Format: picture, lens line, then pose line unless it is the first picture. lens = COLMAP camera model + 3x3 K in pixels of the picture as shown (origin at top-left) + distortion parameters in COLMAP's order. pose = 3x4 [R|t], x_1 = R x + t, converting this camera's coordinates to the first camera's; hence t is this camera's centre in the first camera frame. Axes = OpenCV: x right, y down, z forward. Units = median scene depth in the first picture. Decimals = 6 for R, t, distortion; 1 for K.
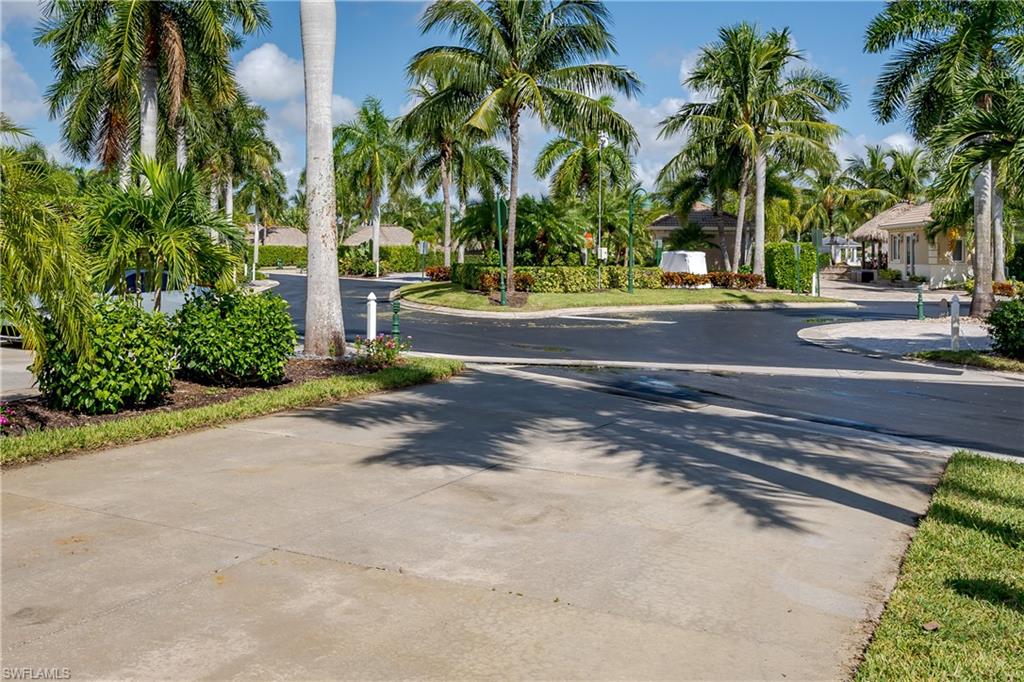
lens RADIAL K [[1050.7, 0, 338.6], [0, 1050.7, 241.4], [0, 0, 1]] dist [0.018482, -0.015871]
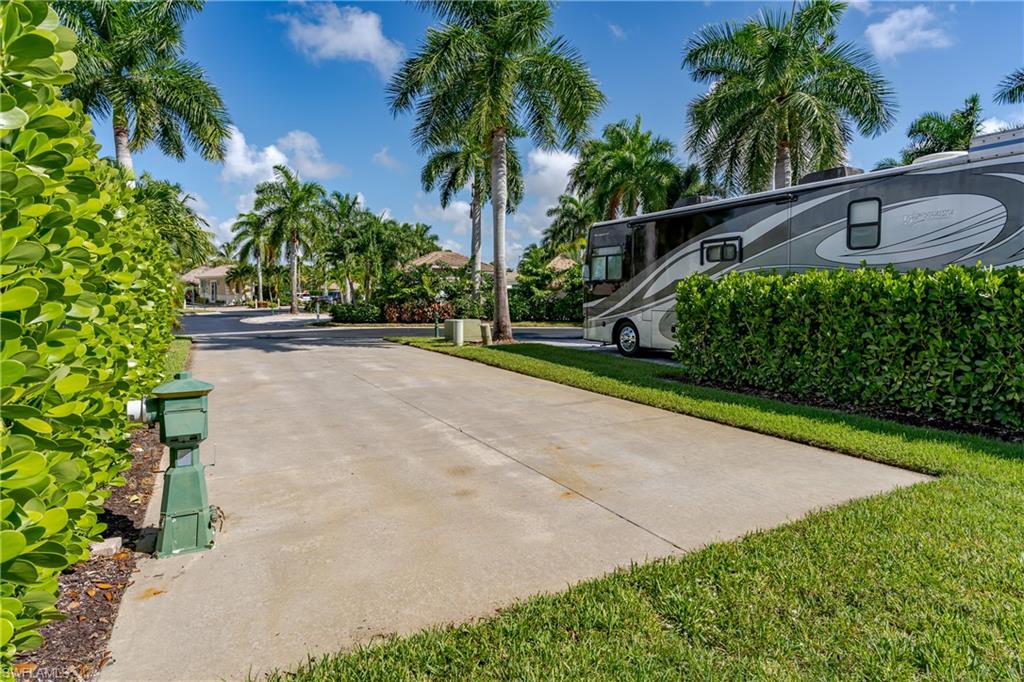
lens RADIAL K [[559.5, 0, 512.0], [0, 559.5, 315.2], [0, 0, 1]] dist [0.010053, 0.000248]
pose [[0.471866, -0.043443, 0.880599, -0.278058], [-0.007251, 0.998560, 0.053148, -0.003568], [-0.881640, -0.031464, 0.470872, -0.124156]]
